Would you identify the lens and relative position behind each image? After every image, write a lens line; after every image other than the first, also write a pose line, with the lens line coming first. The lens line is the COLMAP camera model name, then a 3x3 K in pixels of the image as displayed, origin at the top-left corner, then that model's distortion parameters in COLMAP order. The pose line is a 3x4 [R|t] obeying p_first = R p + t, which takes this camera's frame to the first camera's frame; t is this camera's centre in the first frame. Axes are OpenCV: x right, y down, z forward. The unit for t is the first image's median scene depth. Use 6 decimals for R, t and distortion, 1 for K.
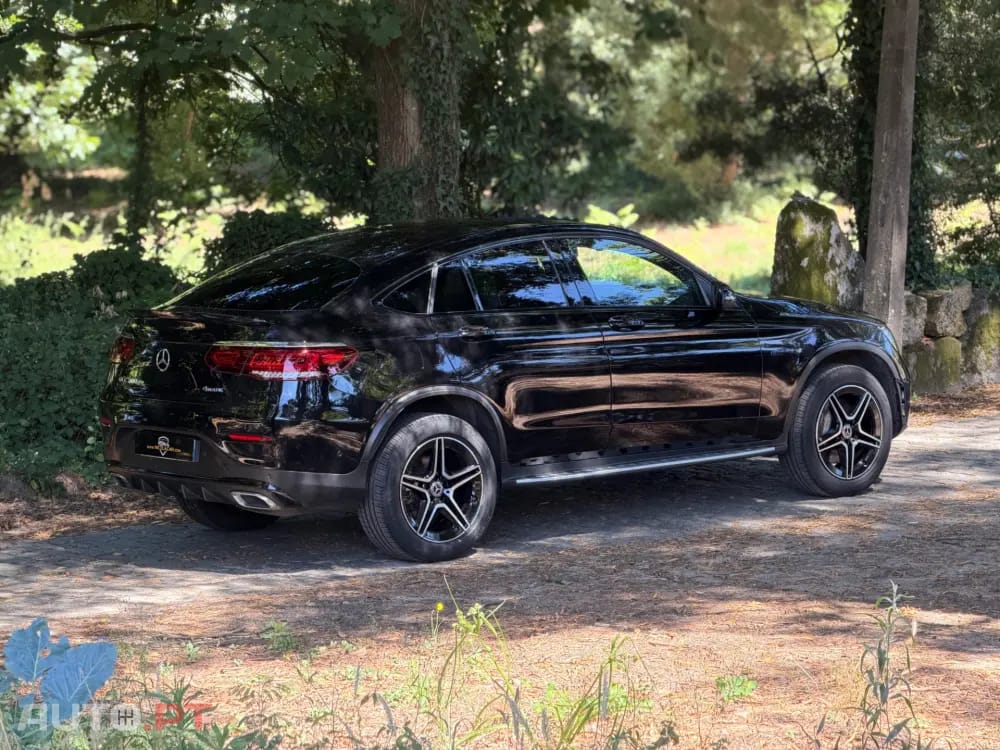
lens RADIAL K [[2832.2, 0, 500.0], [0, 2832.2, 375.0], [0, 0, 1]] dist [0.056442, 0.979722]
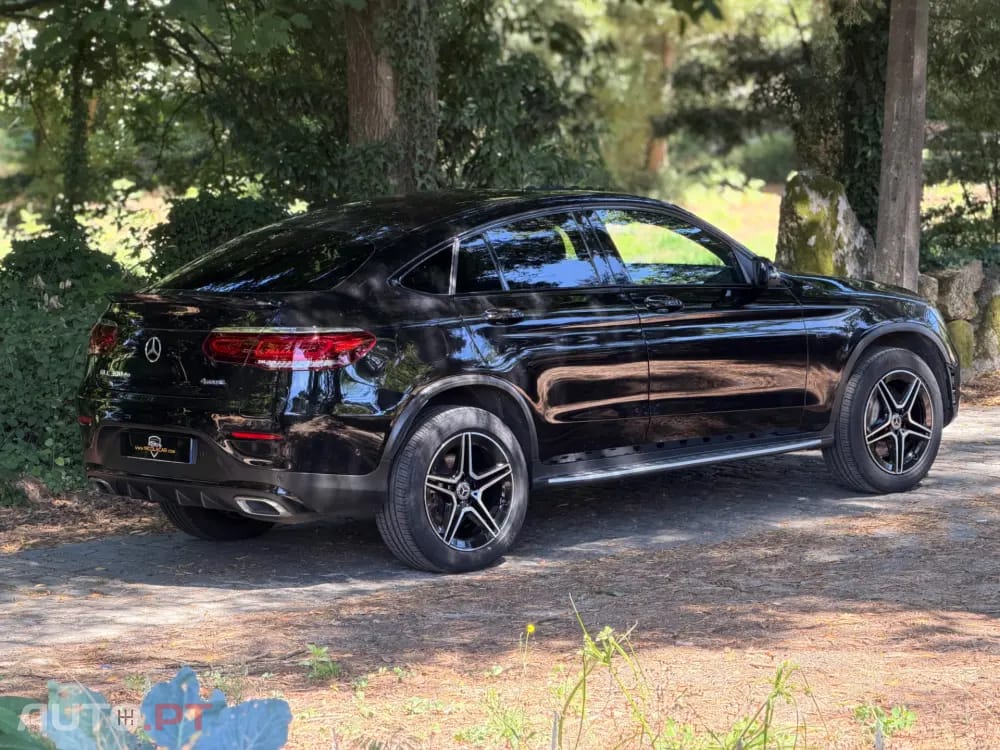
lens RADIAL K [[2865.9, 0, 500.0], [0, 2865.9, 375.0], [0, 0, 1]] dist [0.076210, 0.087824]
pose [[0.999166, -0.012007, 0.039023, -0.043176], [0.011995, 0.999928, 0.000552, 0.003289], [-0.039027, -0.000084, 0.999238, 0.092781]]
